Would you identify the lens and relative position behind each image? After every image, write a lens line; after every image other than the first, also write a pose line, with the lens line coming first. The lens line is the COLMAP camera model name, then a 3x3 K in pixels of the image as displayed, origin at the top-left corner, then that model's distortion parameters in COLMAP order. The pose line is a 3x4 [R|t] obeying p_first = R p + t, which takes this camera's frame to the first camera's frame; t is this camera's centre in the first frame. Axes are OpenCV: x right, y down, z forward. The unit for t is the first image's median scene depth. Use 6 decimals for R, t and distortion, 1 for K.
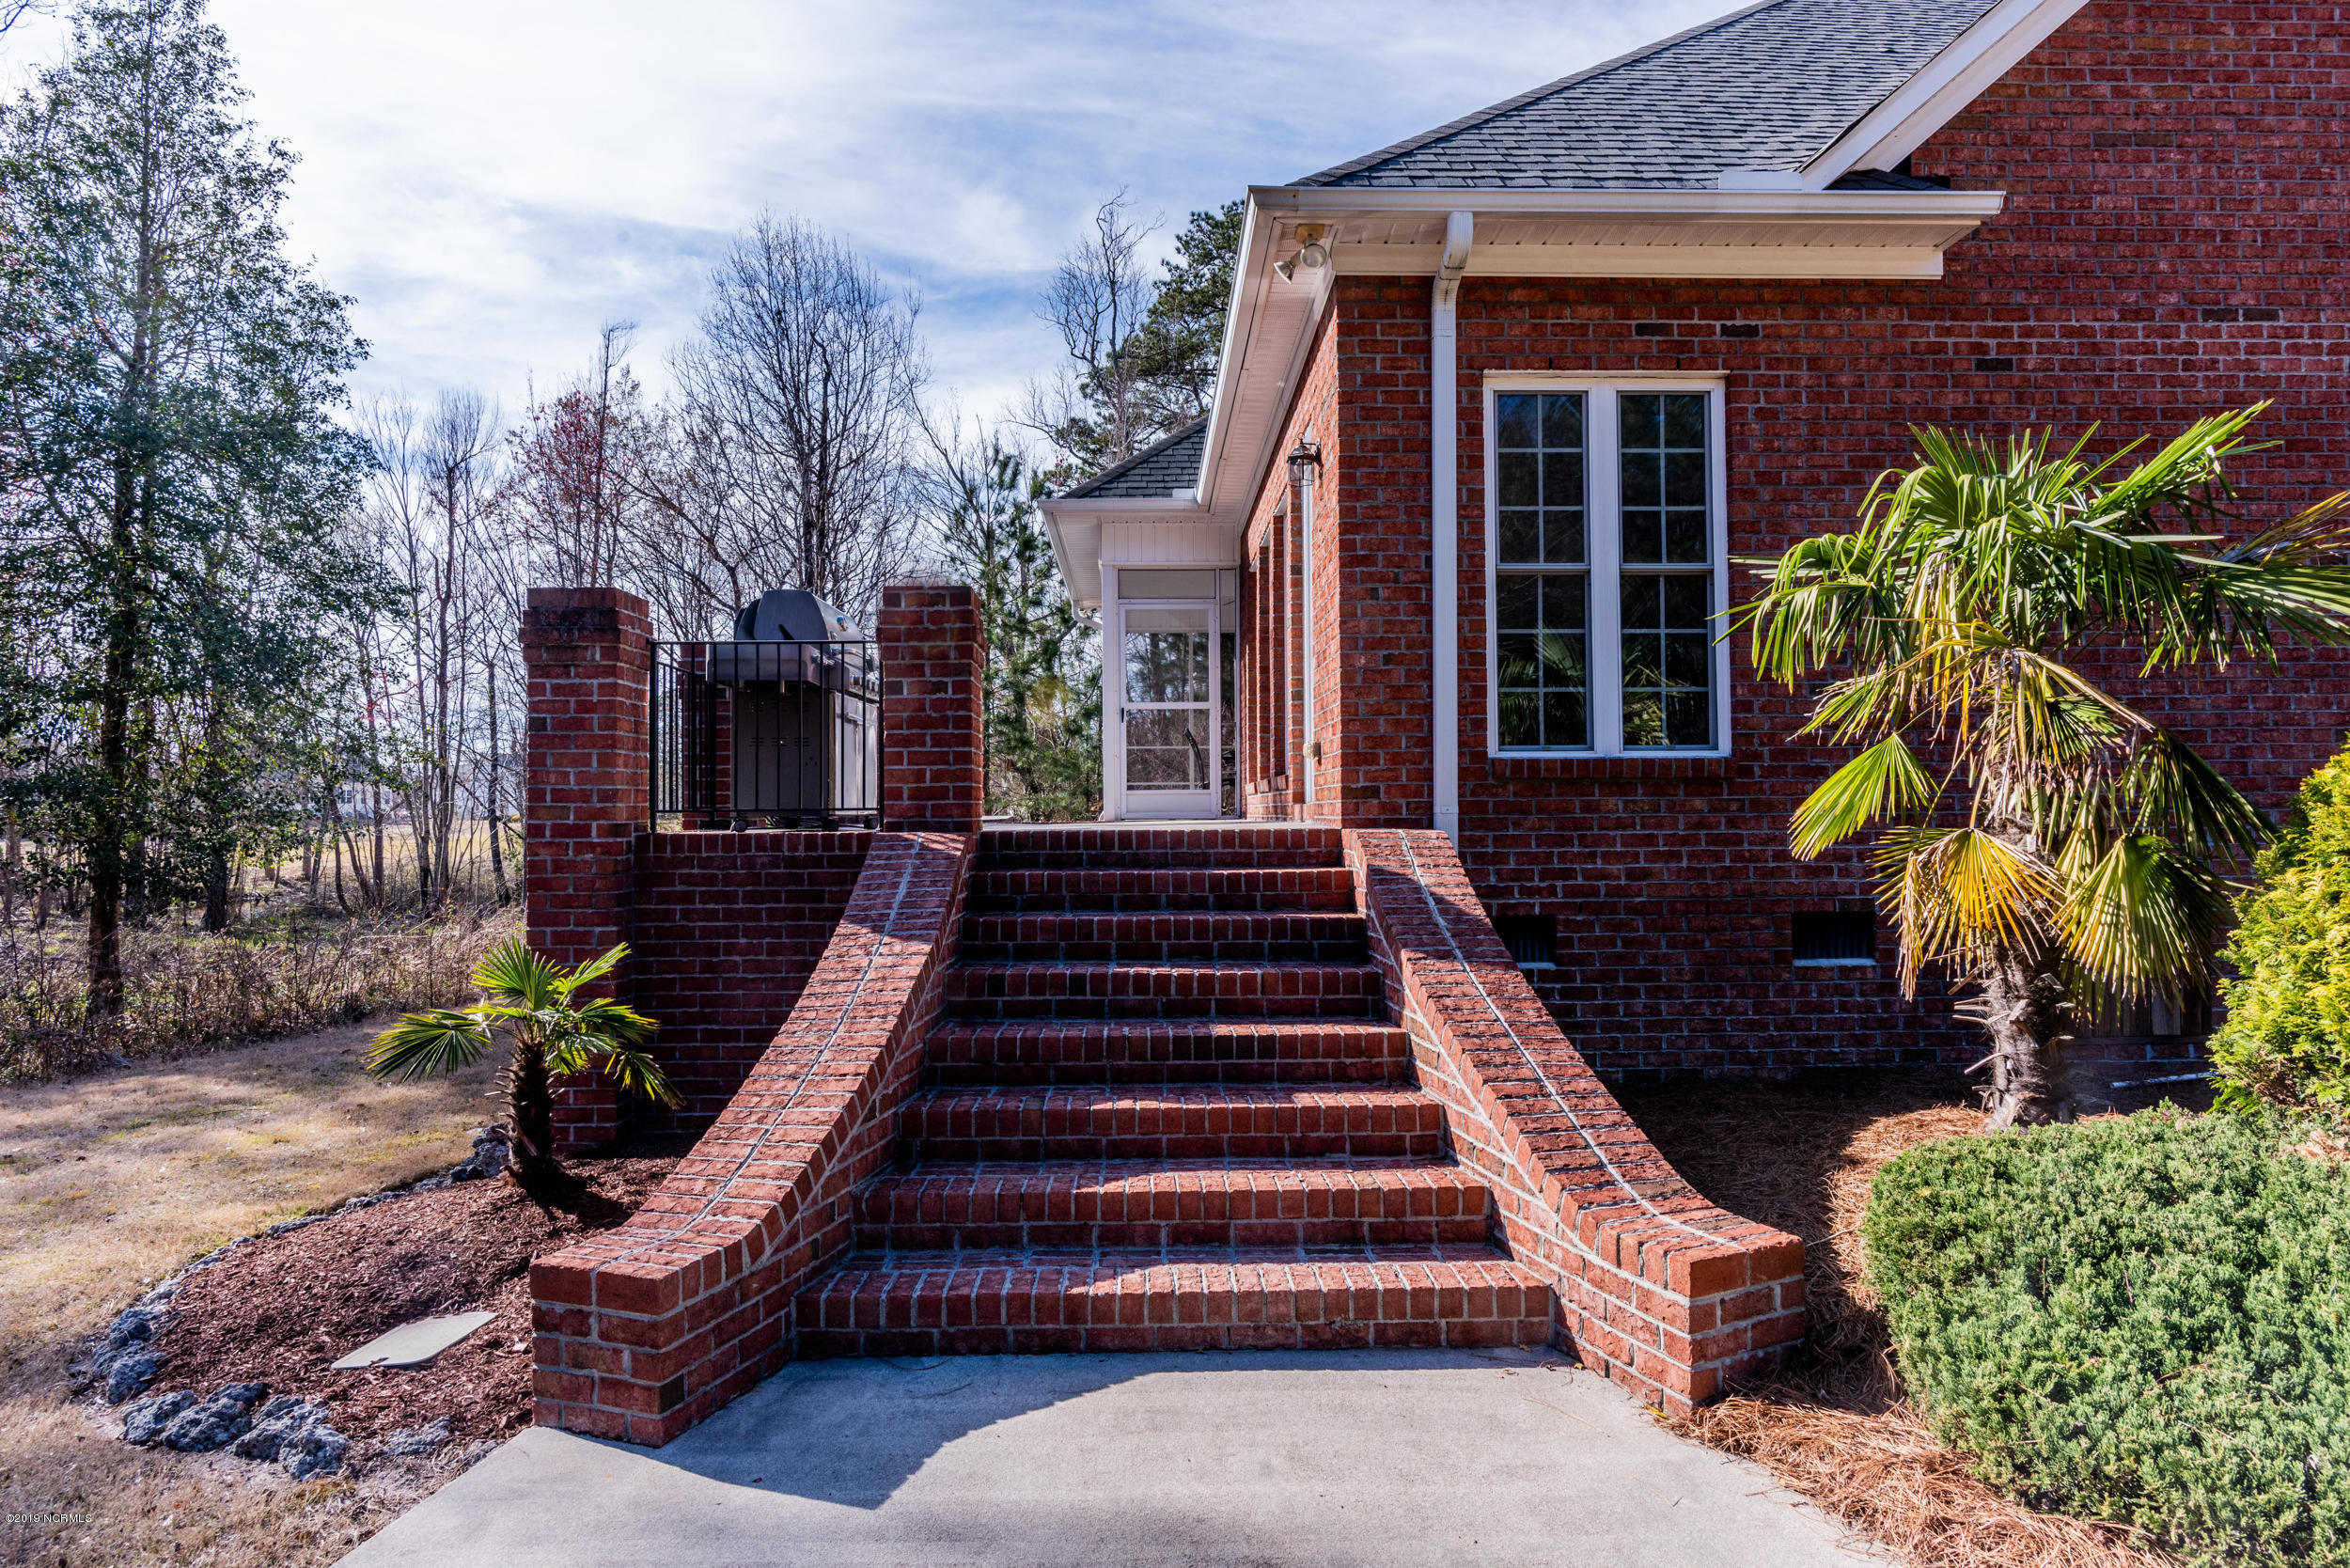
lens RADIAL K [[1350.8, 0, 1176.3], [0, 1350.8, 783.8], [0, 0, 1]] dist [-0.000073, -0.001259]
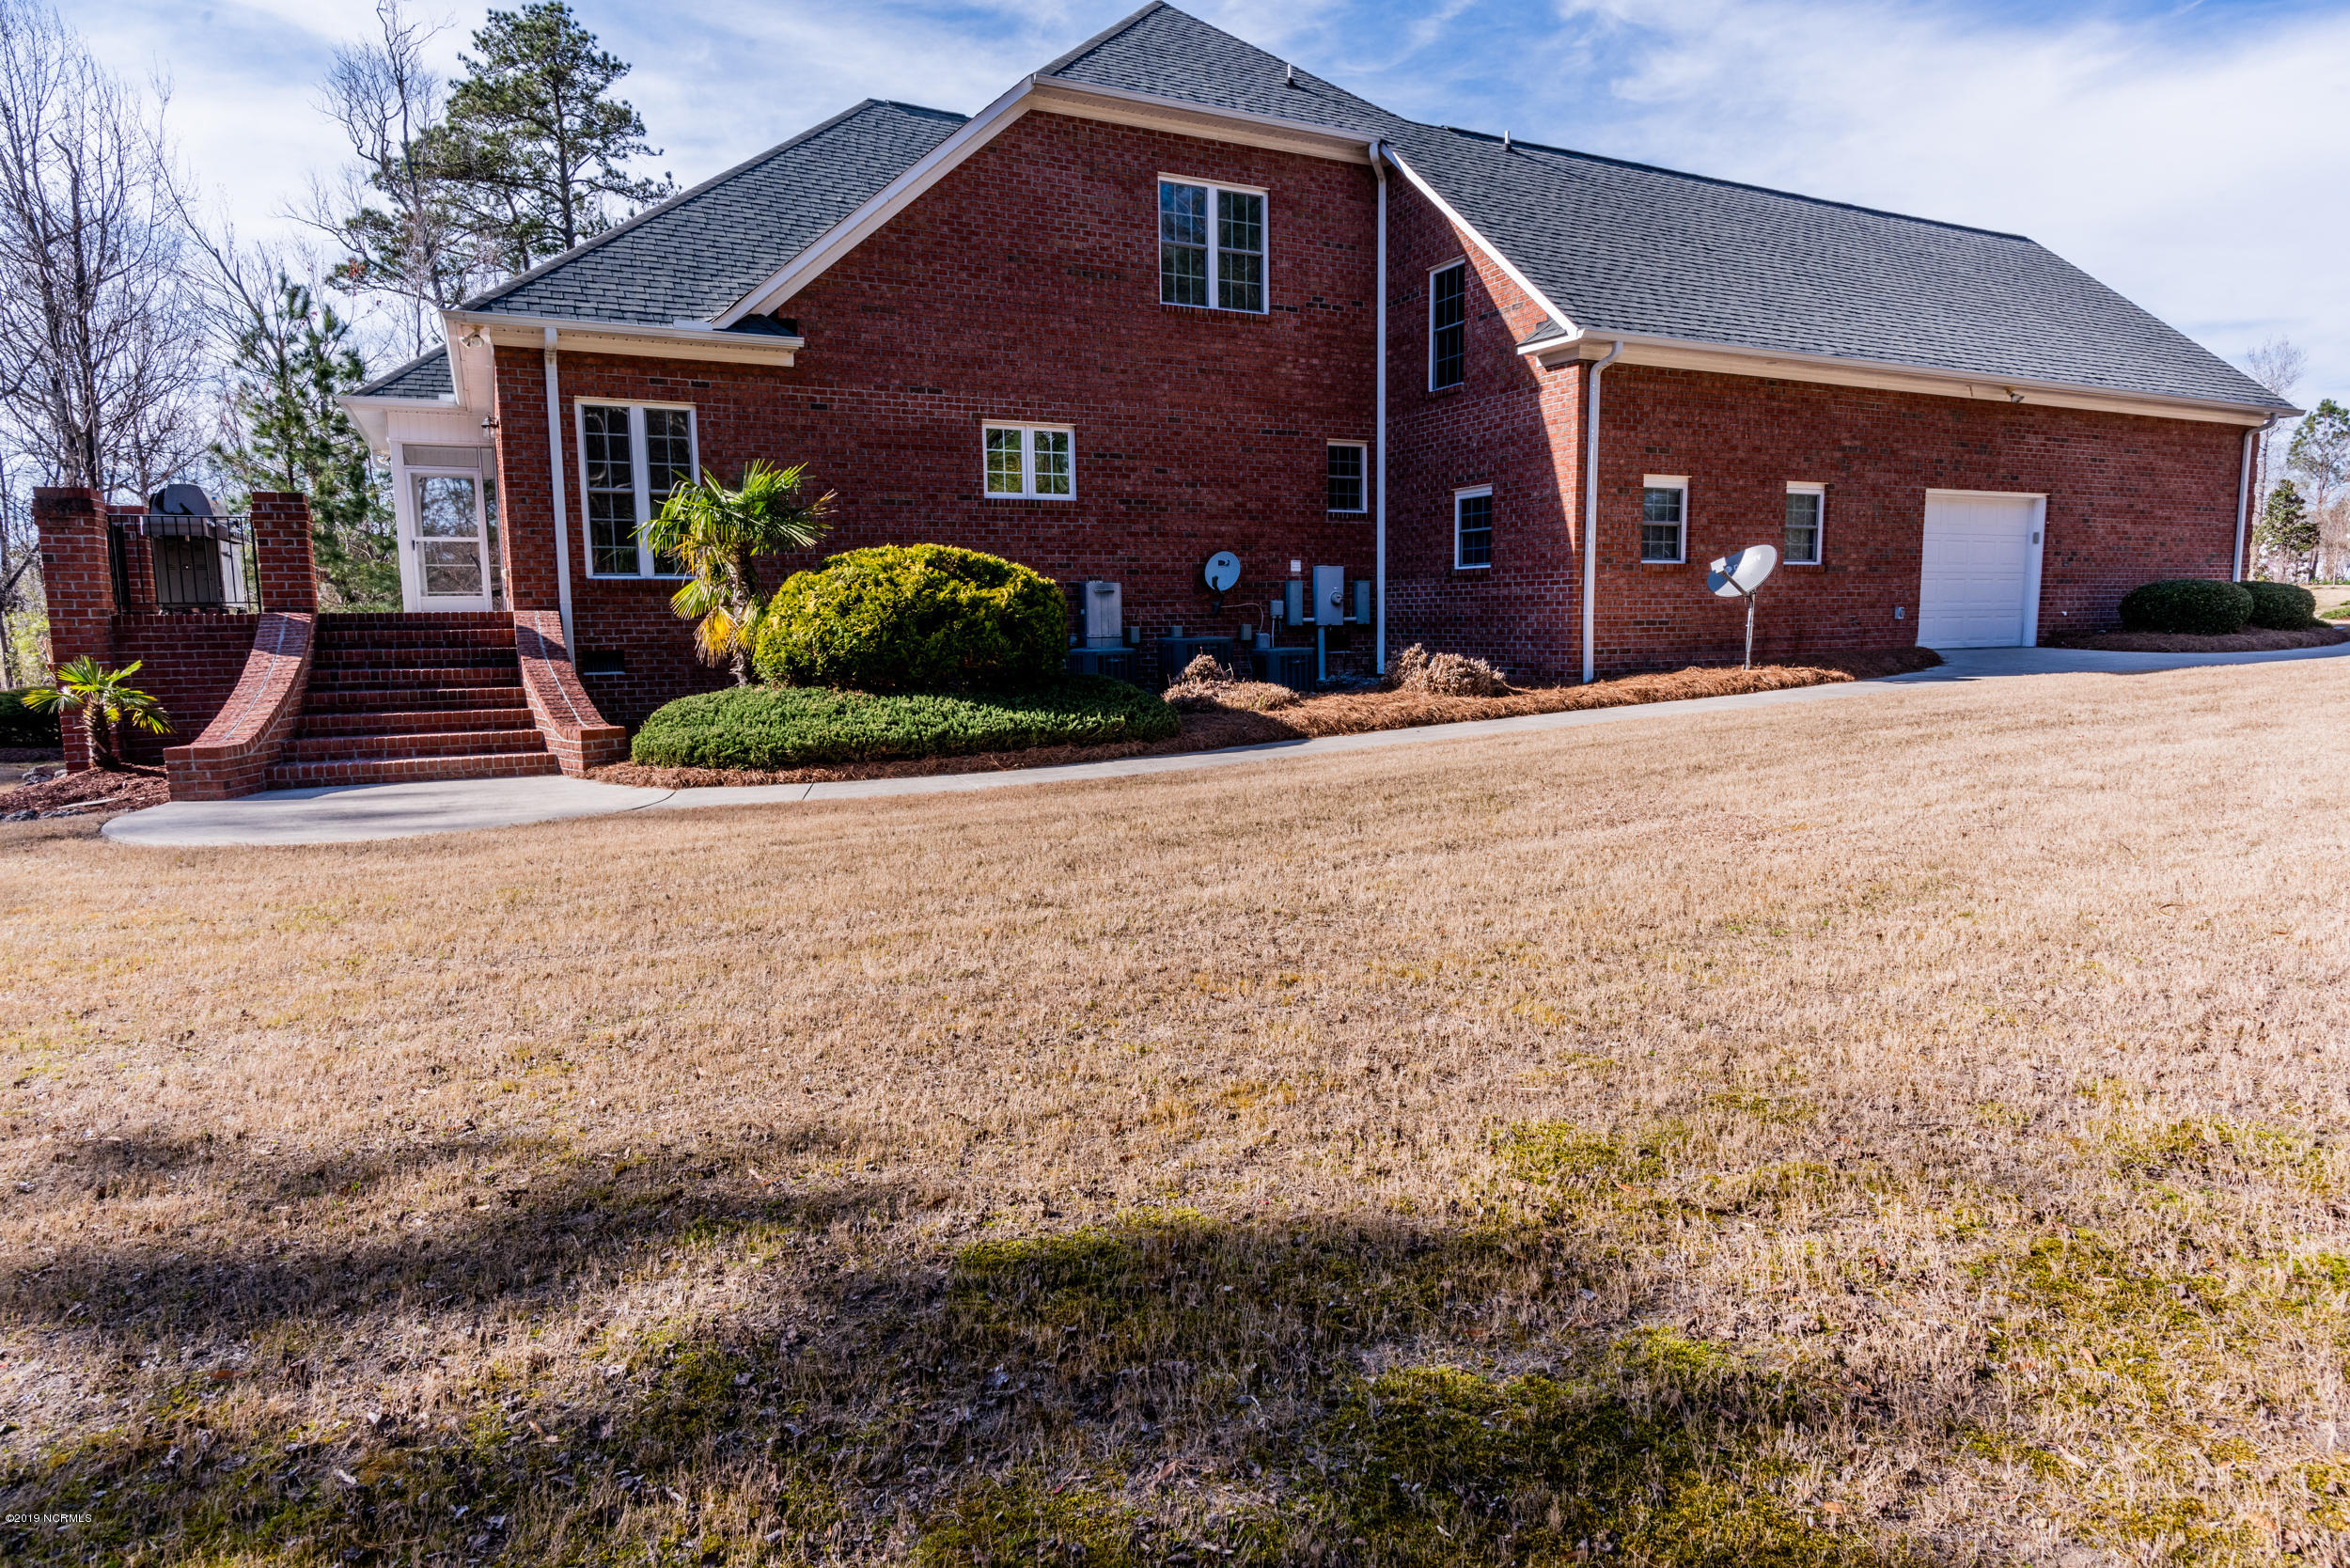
lens RADIAL K [[1325.6, 0, 1173.4], [0, 1325.6, 792.3], [0, 0, 1]] dist [-0.003476, -0.001370]
pose [[0.902551, -0.060316, 0.426338, 0.150587], [-0.002208, 0.989479, 0.144661, 0.010396], [-0.430578, -0.131505, 0.892922, -1.355053]]
